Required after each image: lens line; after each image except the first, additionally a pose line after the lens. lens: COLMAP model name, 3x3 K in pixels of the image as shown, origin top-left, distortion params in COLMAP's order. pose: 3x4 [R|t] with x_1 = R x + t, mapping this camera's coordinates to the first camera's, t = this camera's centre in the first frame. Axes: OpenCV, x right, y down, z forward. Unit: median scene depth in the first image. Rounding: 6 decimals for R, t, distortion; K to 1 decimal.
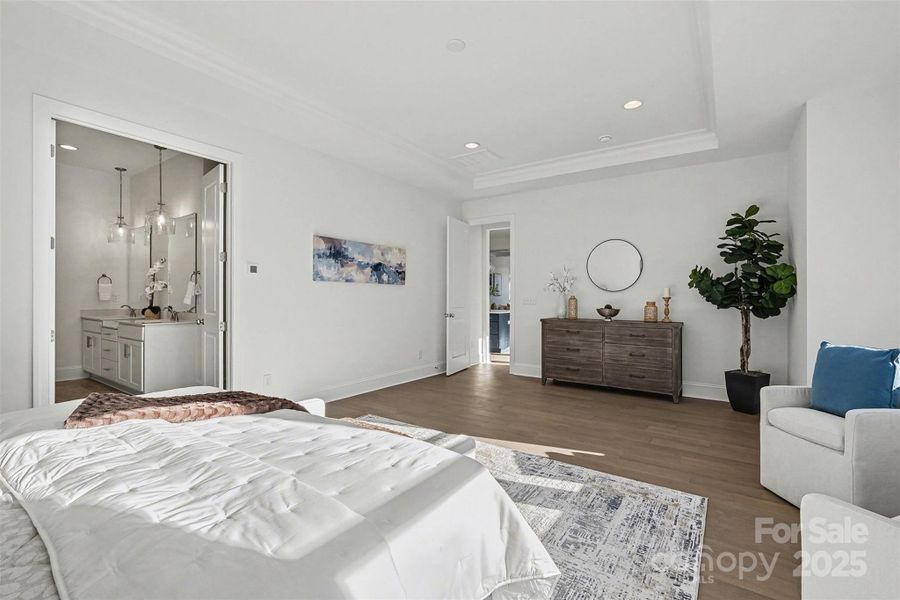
lens RADIAL K [[390.9, 0, 440.0], [0, 390.9, 300.5], [0, 0, 1]] dist [-0.001003, -0.000226]
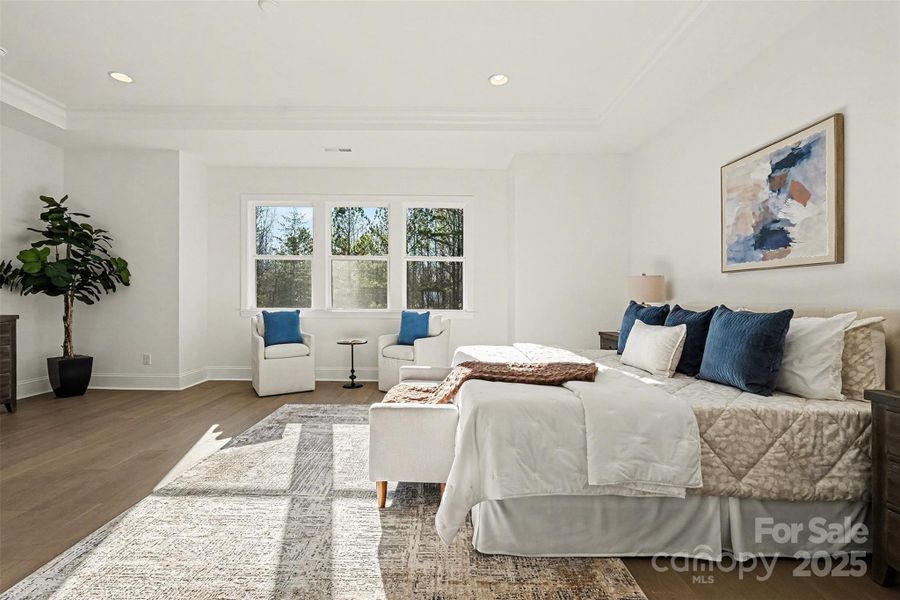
lens RADIAL K [[414.9, 0, 447.1], [0, 414.9, 304.4], [0, 0, 1]] dist [0.000181, 0.000007]
pose [[-0.597516, -0.017164, 0.801673, -0.901019], [-0.003478, 0.999817, 0.018814, 0.029715], [-0.801849, 0.008453, -0.597466, 1.167955]]
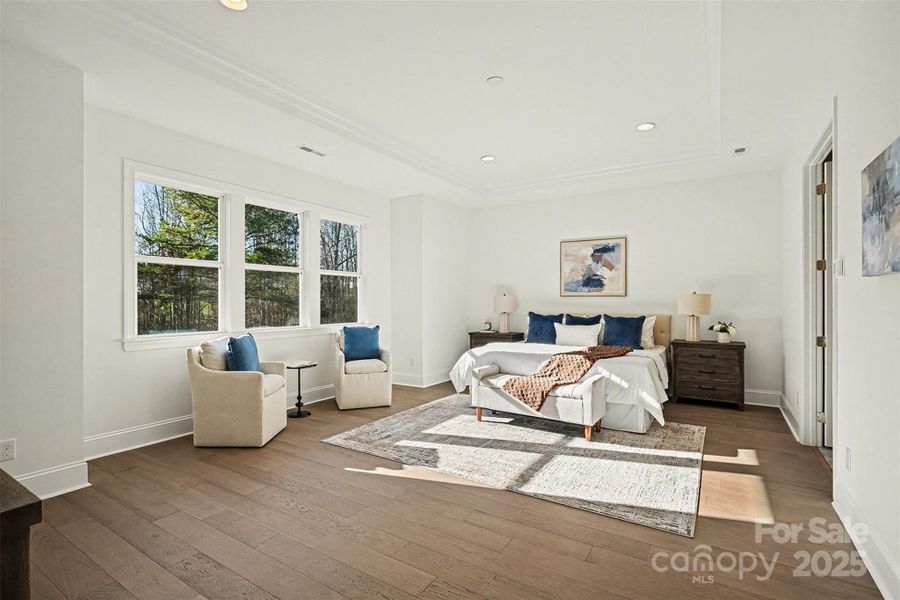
lens RADIAL K [[426.7, 0, 469.8], [0, 426.7, 300.9], [0, 0, 1]] dist [0.003142, -0.000063]
pose [[-0.995164, 0.000515, -0.098222, 0.217504], [0.000404, 0.999999, 0.001154, -0.015422], [0.098223, 0.001109, -0.995164, 2.055017]]
